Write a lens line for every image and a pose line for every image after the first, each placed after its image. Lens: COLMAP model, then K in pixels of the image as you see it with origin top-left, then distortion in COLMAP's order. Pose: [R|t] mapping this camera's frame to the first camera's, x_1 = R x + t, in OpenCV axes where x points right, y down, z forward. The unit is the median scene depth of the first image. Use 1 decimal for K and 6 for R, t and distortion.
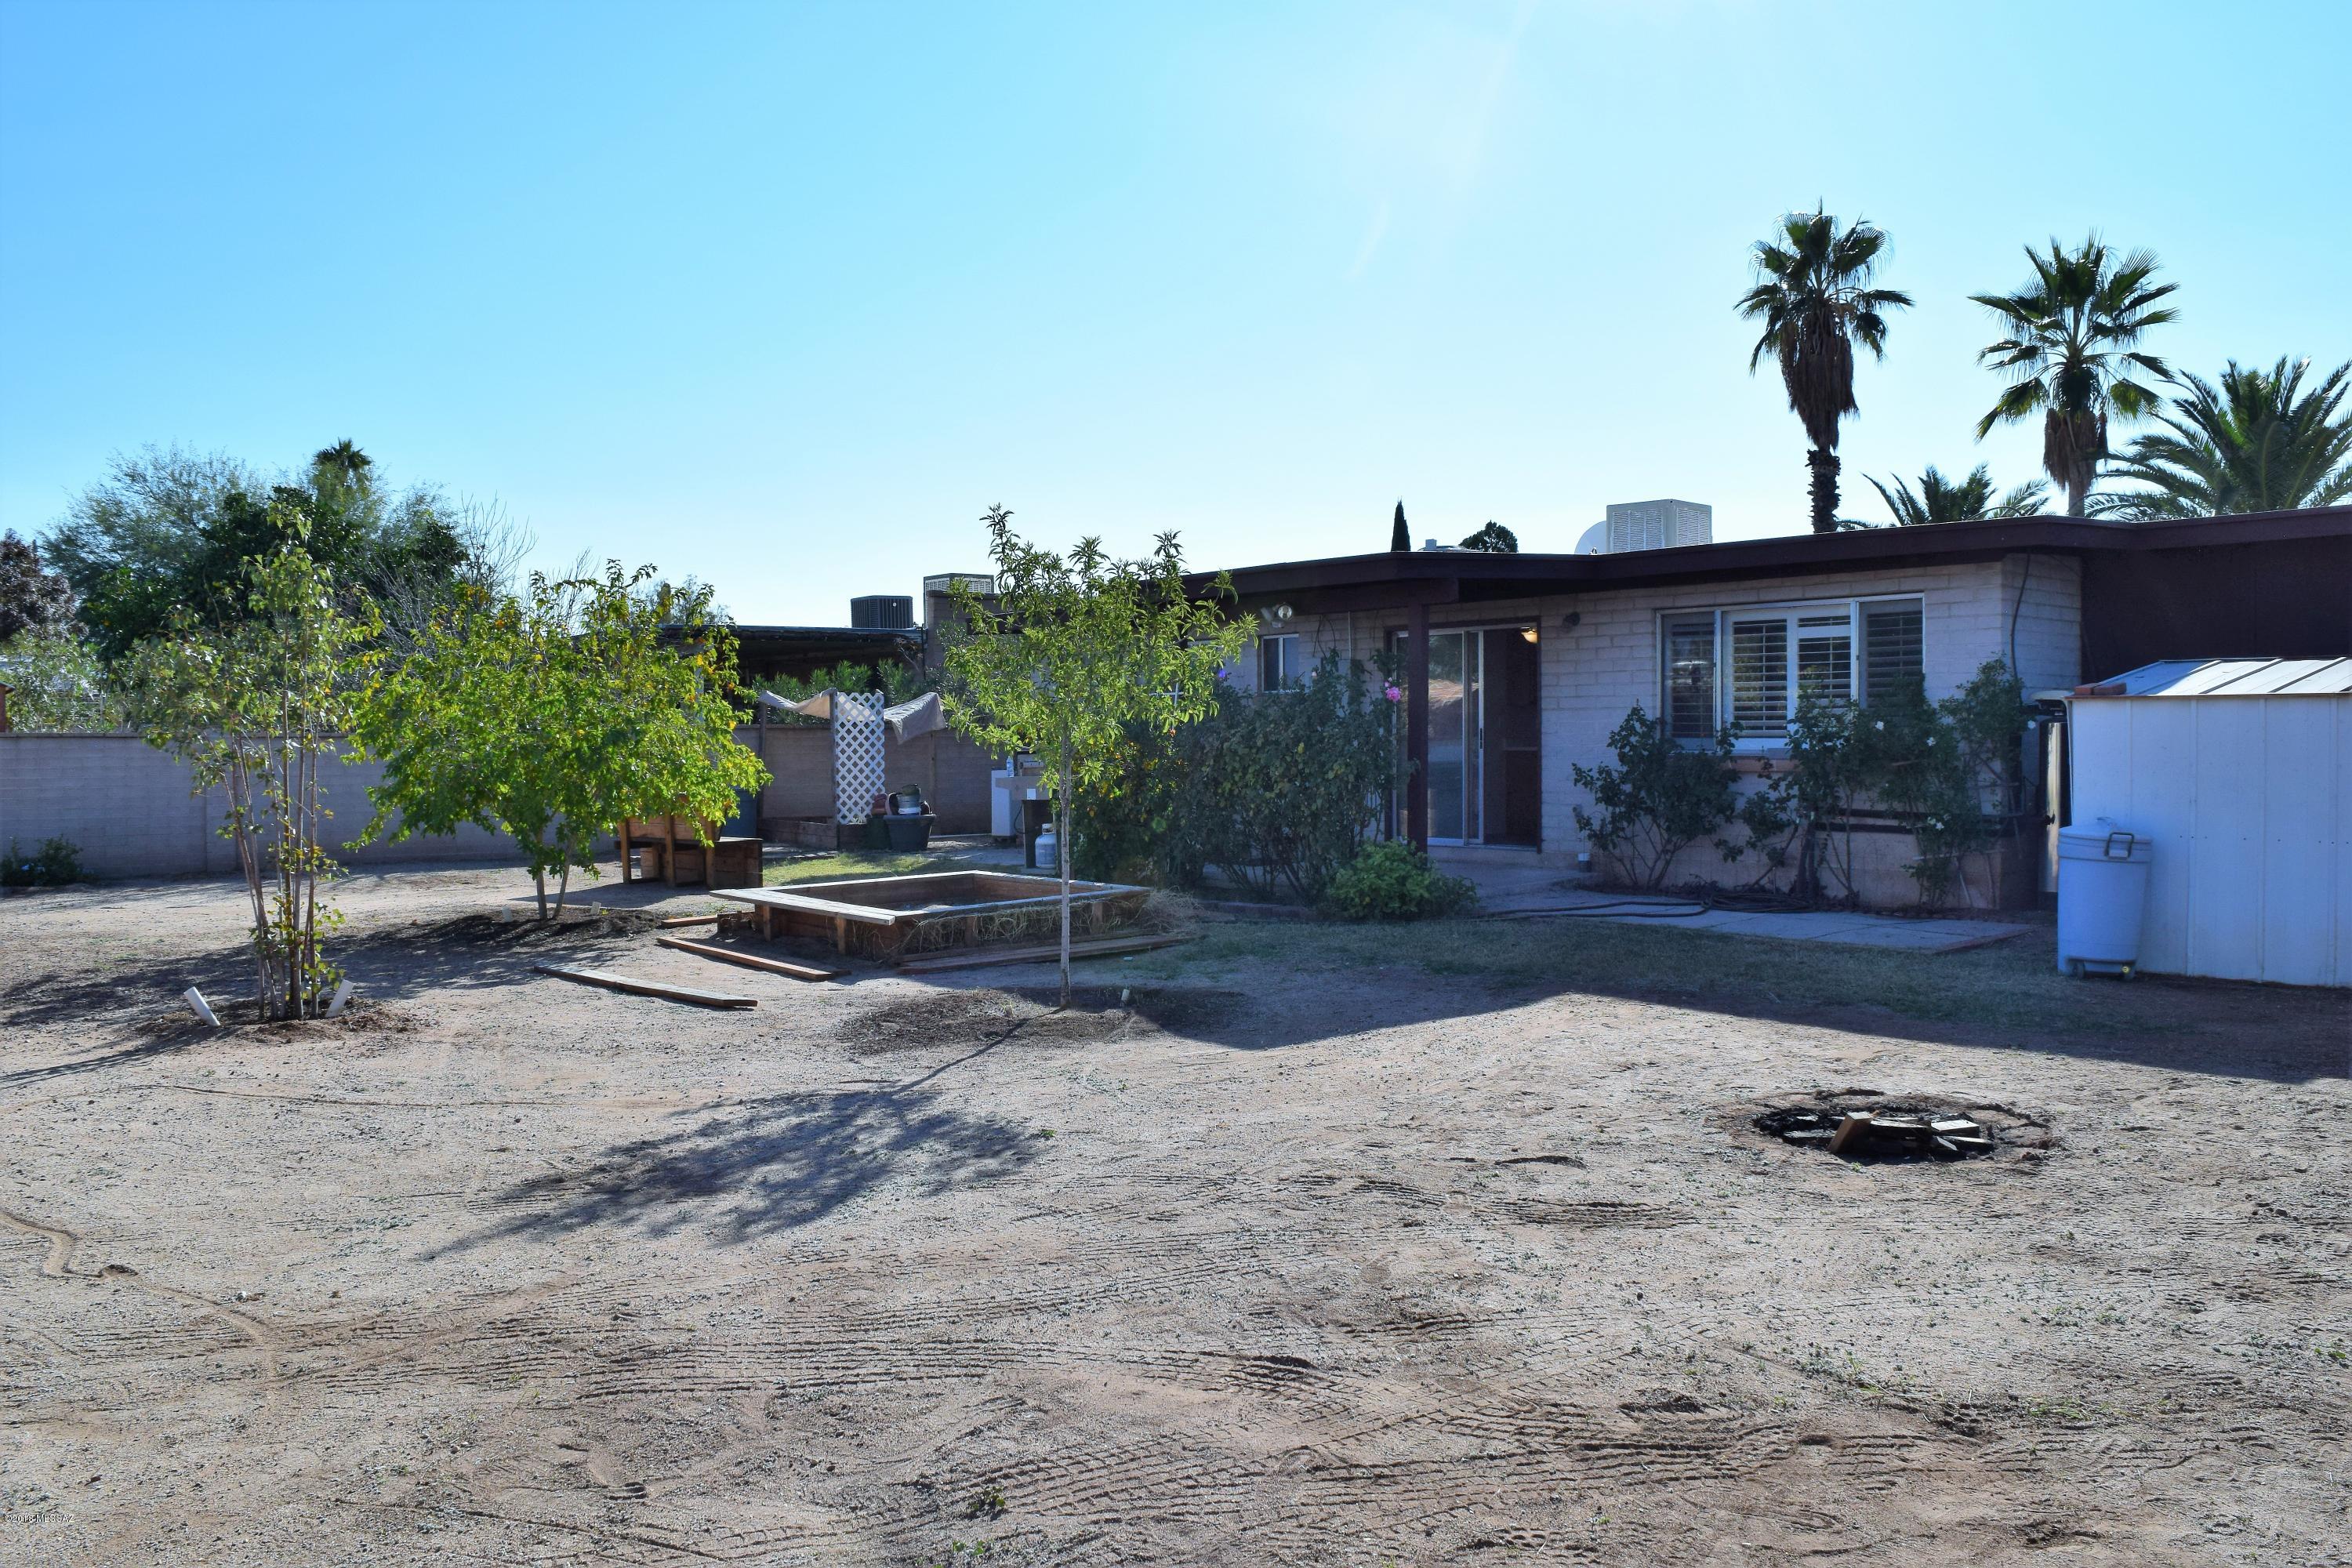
lens RADIAL K [[1835.2, 0, 1184.9], [0, 1835.2, 773.4], [0, 0, 1]] dist [-0.094065, 0.017587]
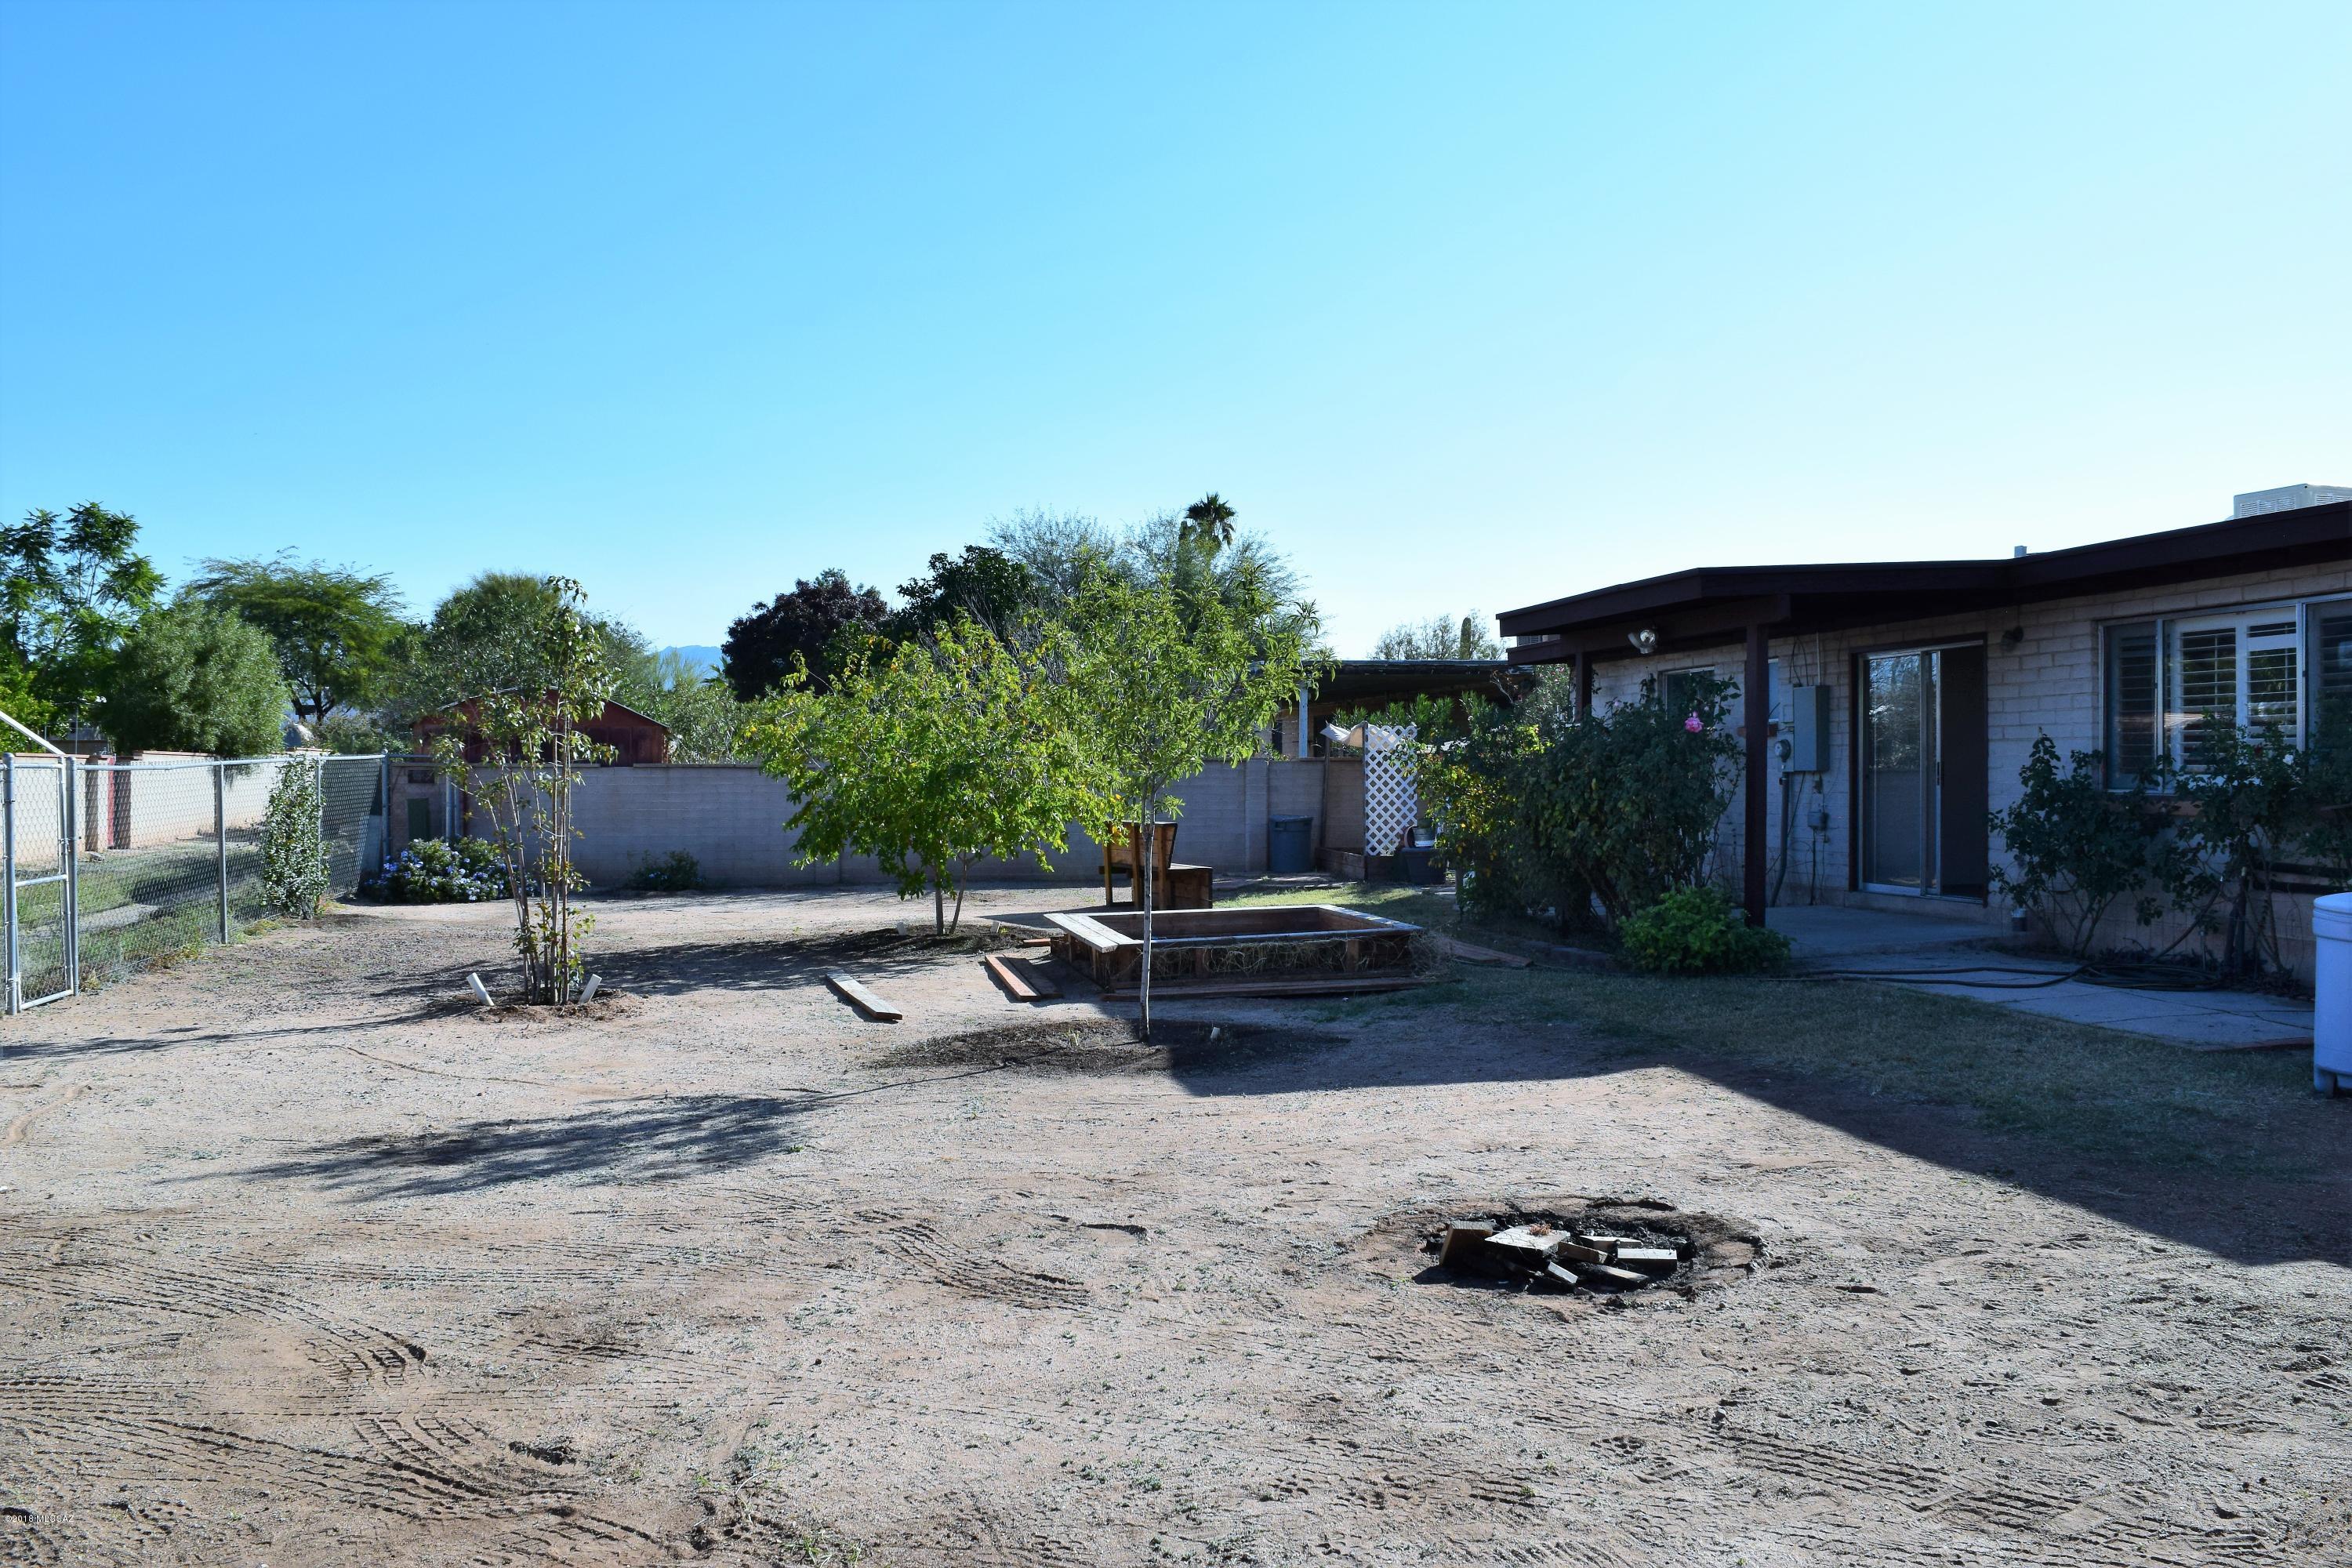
lens RADIAL K [[1835.2, 0, 1184.9], [0, 1835.2, 773.4], [0, 0, 1]] dist [-0.094065, 0.017587]
pose [[0.882409, 0.003245, -0.470471, 0.297101], [-0.010945, 0.999847, -0.013632, -0.004142], [0.470355, 0.017178, 0.882310, 0.081858]]
